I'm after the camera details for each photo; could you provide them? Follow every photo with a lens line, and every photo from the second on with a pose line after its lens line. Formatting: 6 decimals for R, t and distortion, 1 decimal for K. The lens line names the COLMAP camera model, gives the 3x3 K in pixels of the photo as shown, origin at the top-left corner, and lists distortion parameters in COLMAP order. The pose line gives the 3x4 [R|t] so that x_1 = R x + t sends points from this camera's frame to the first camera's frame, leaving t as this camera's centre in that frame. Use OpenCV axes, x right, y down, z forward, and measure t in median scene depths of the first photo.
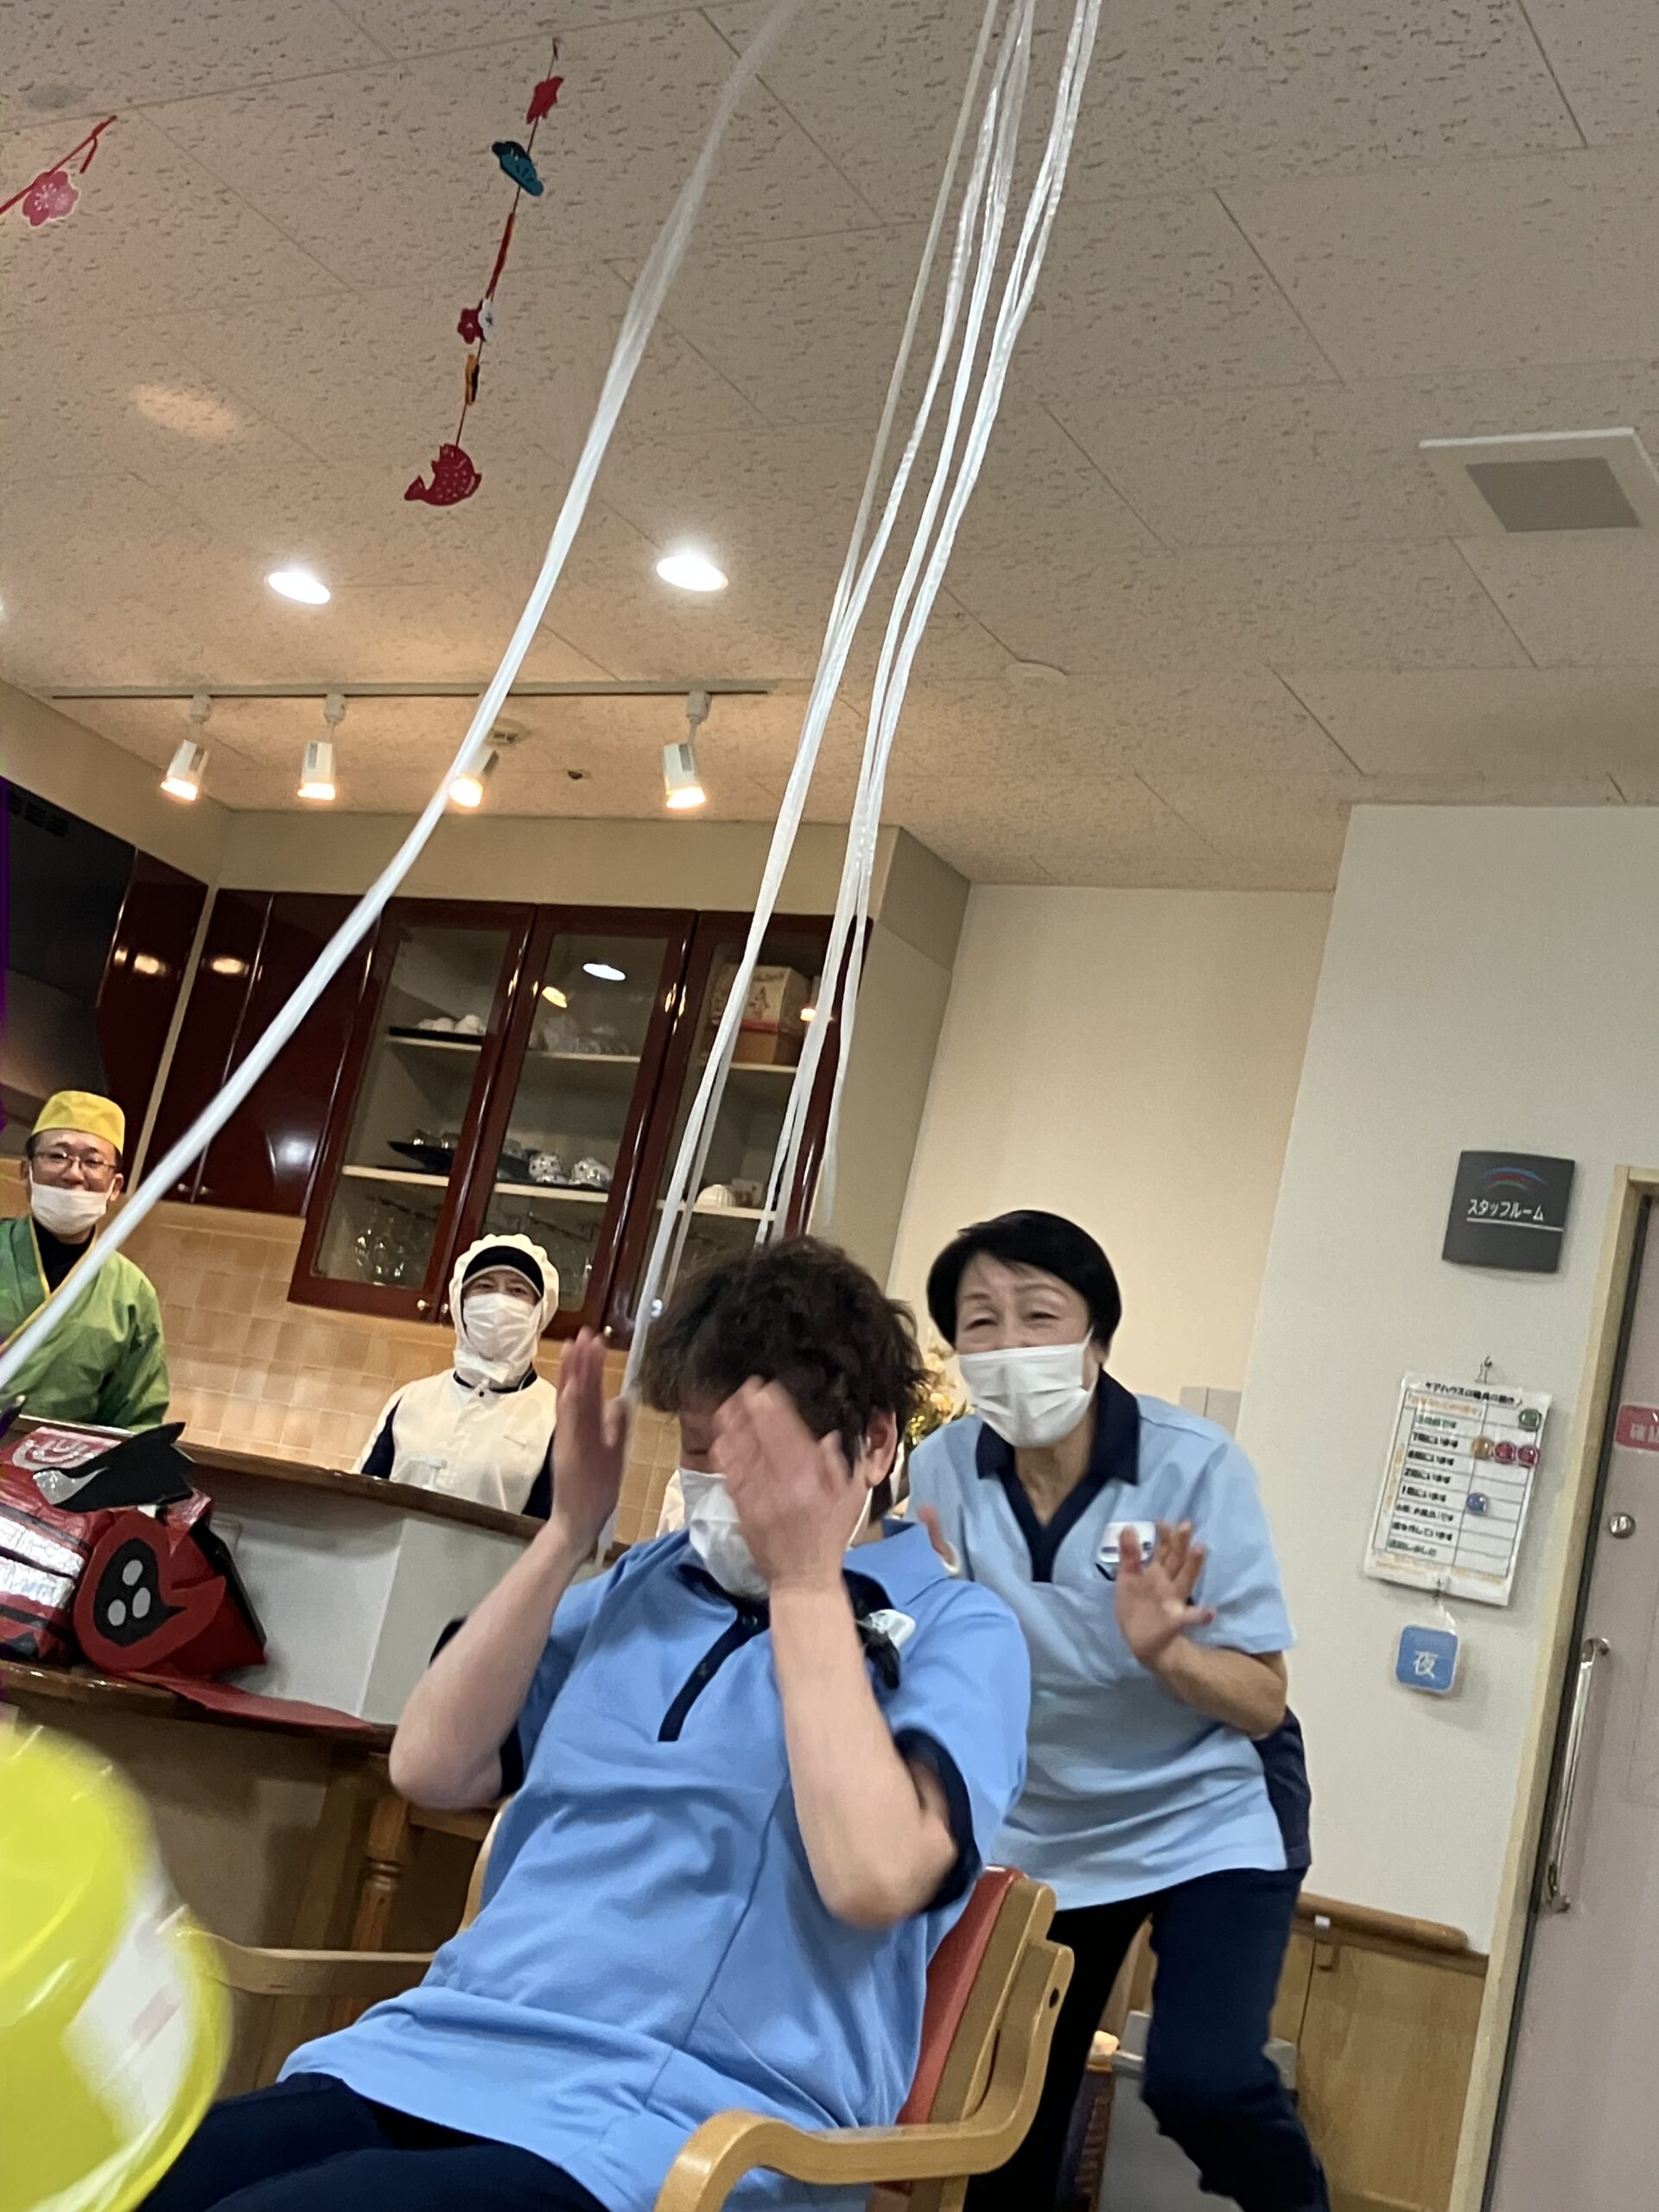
lens RADIAL K [[2658.8, 0, 822.2], [0, 2658.8, 1184.2], [0, 0, 1]] dist [0.163670, -0.722362]
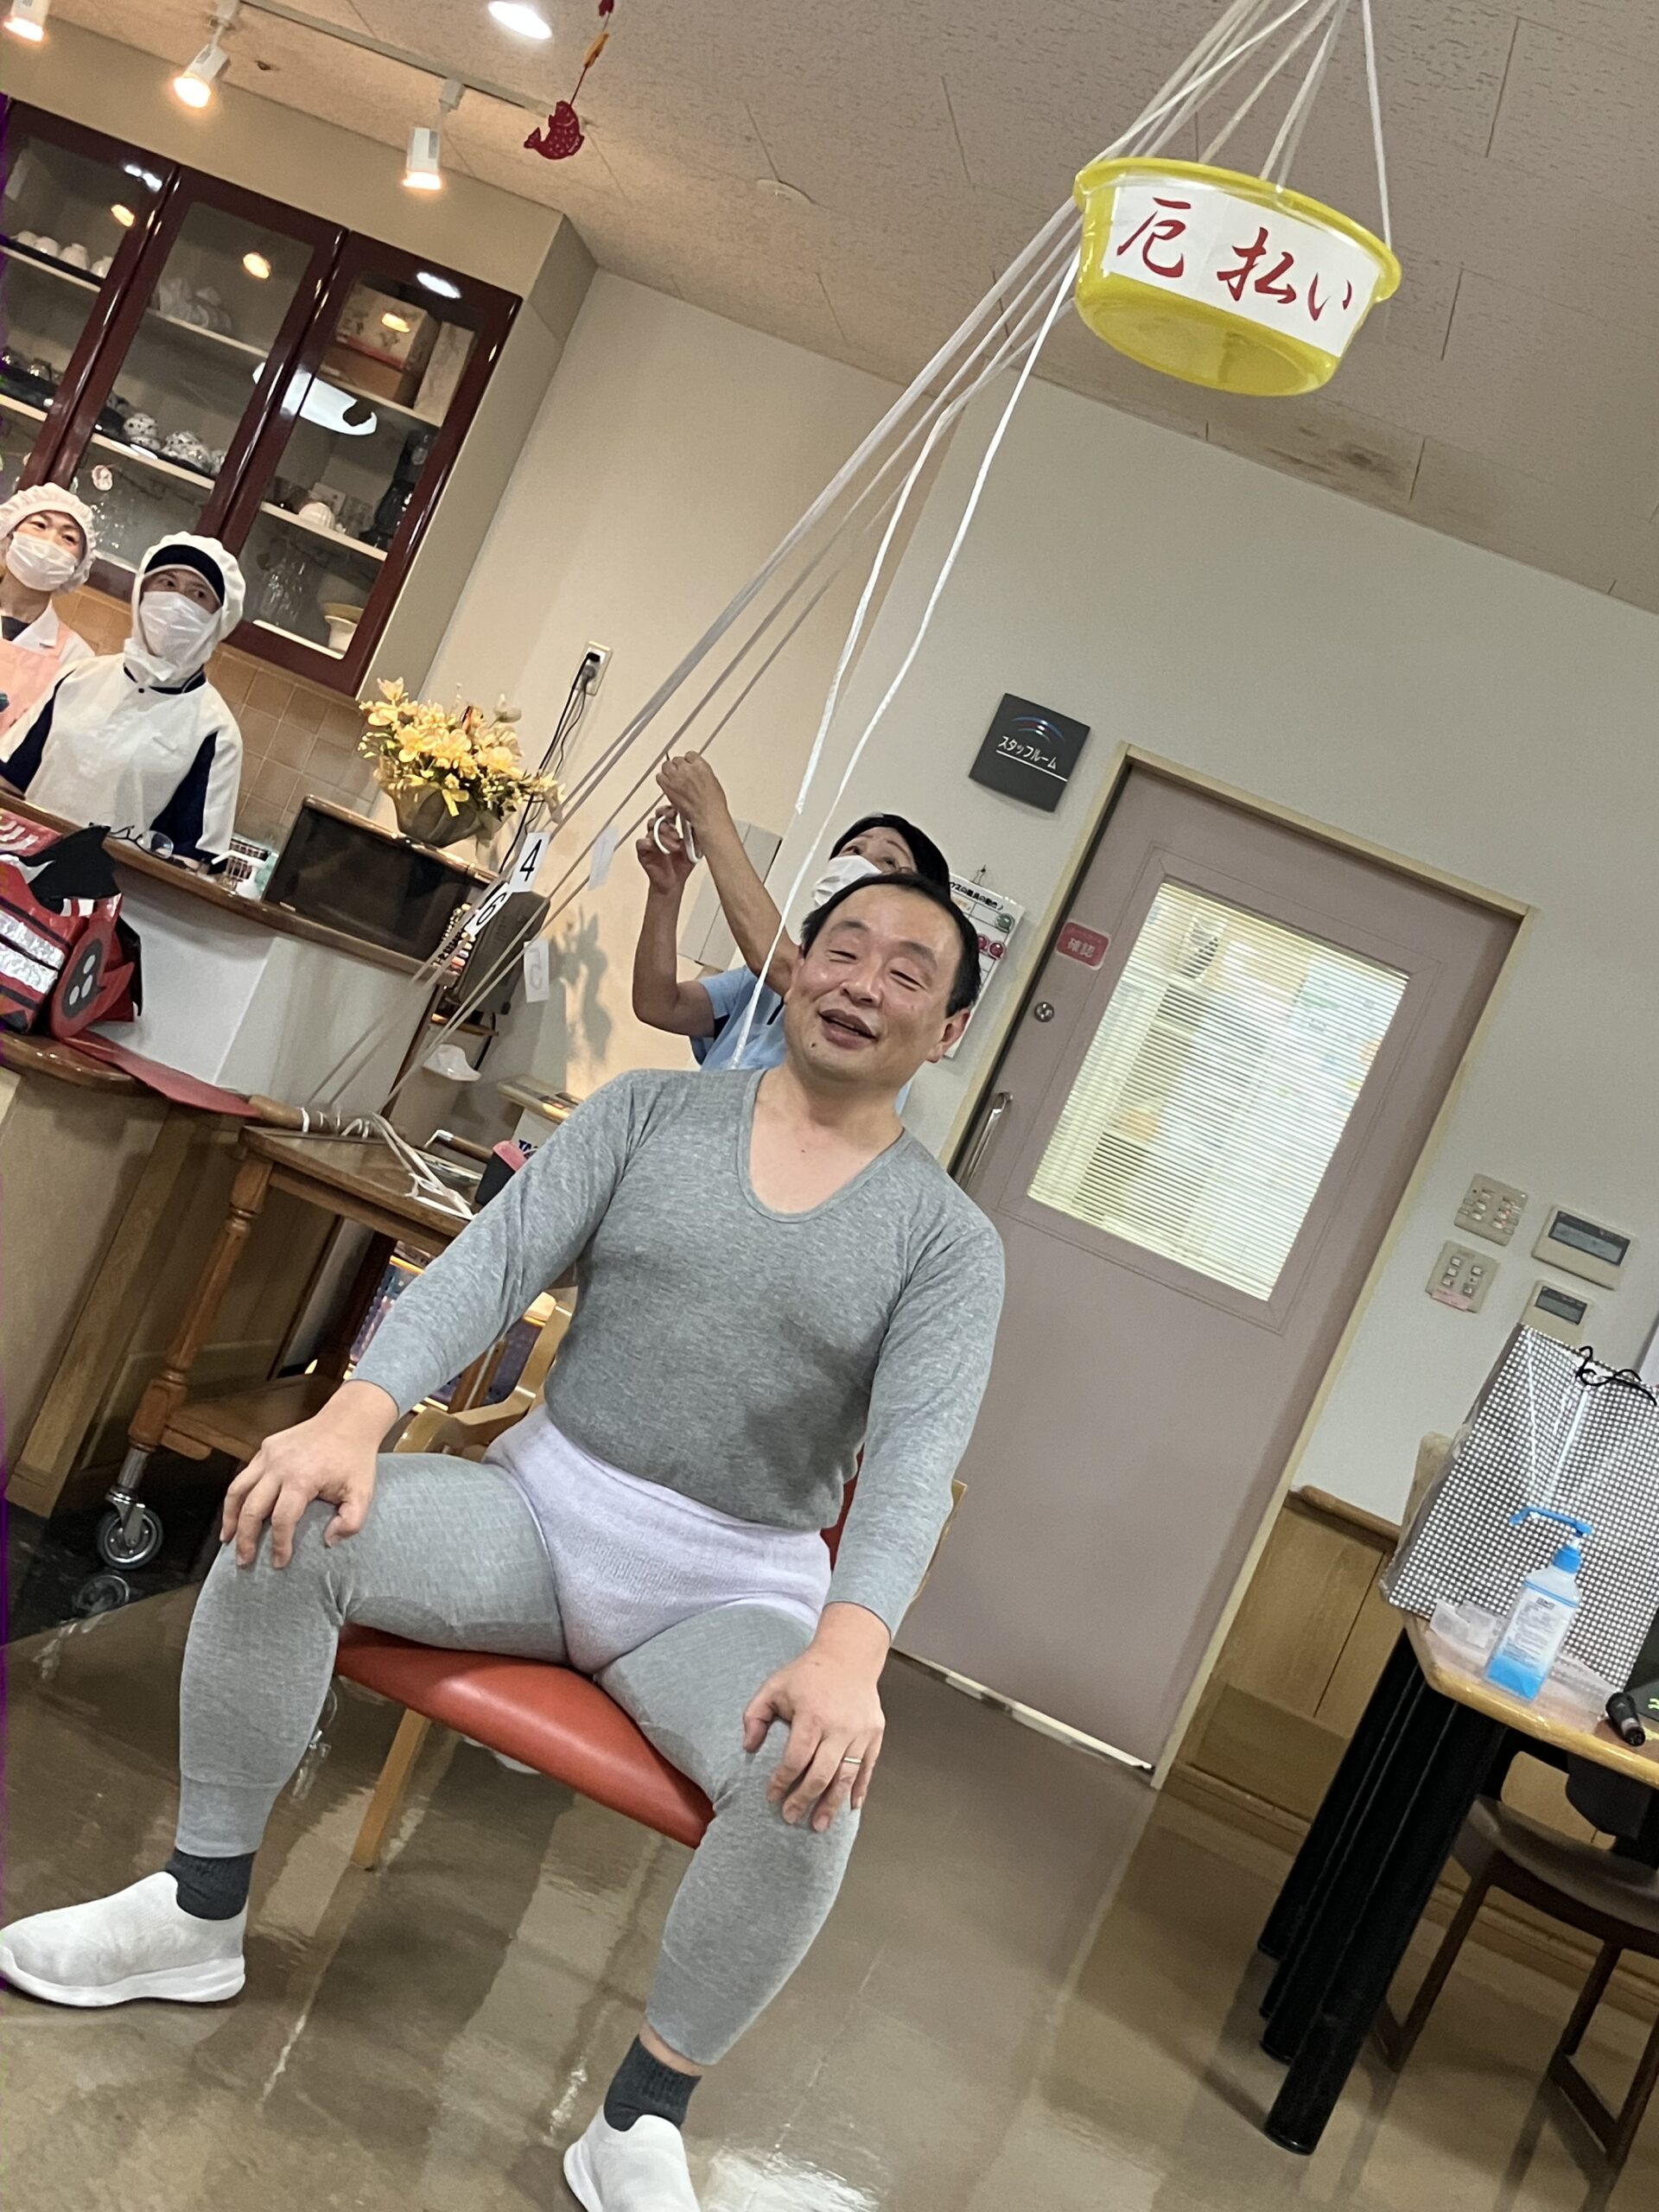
lens RADIAL K [[2695.2, 0, 795.7], [0, 2695.2, 1102.2], [0, 0, 1]] dist [0.180679, -0.720390]
pose [[0.920248, 0.160115, 0.357081, -0.275050], [-0.263574, 0.928059, 0.263126, -0.145507], [-0.289262, -0.336259, 0.896246, -0.157928]]
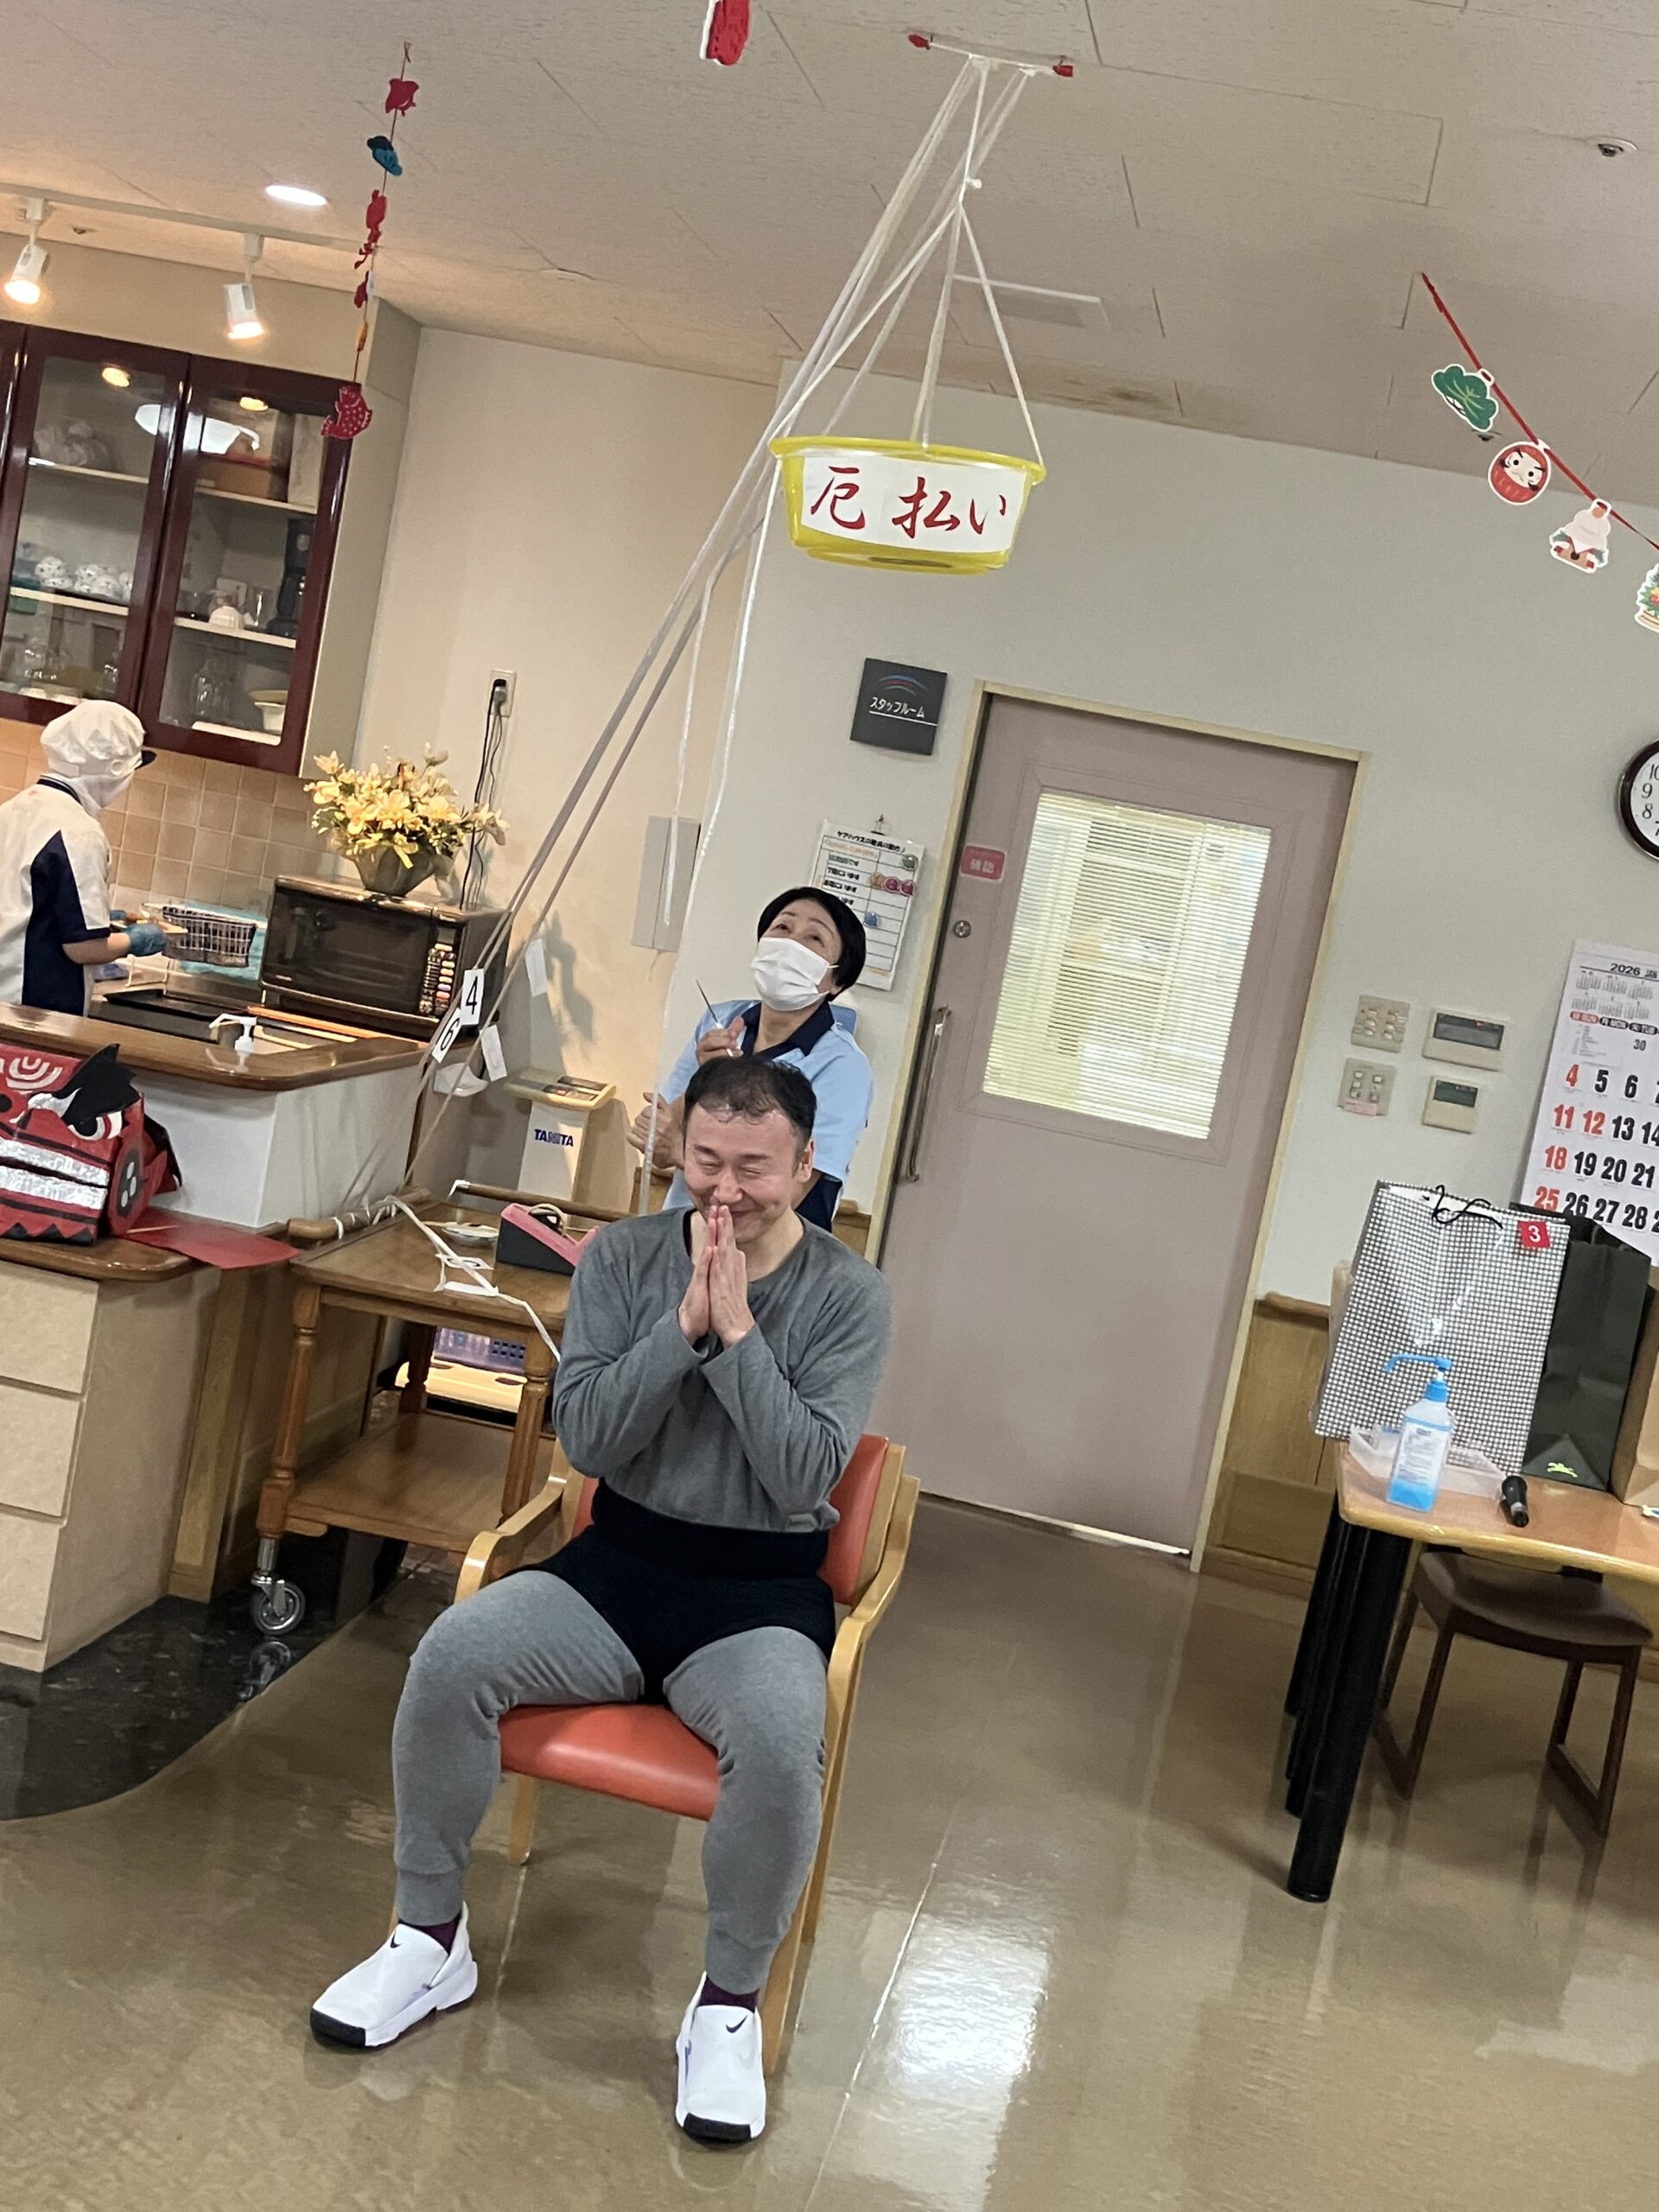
lens RADIAL K [[2680.5, 0, 829.5], [0, 2680.5, 1106.0], [0, 0, 1]] dist [0.178139, -0.735727]
pose [[0.933350, -0.080332, 0.349863, -0.289347], [-0.055730, 0.930393, 0.362303, -0.308634], [-0.354615, -0.357653, 0.863905, -0.274567]]
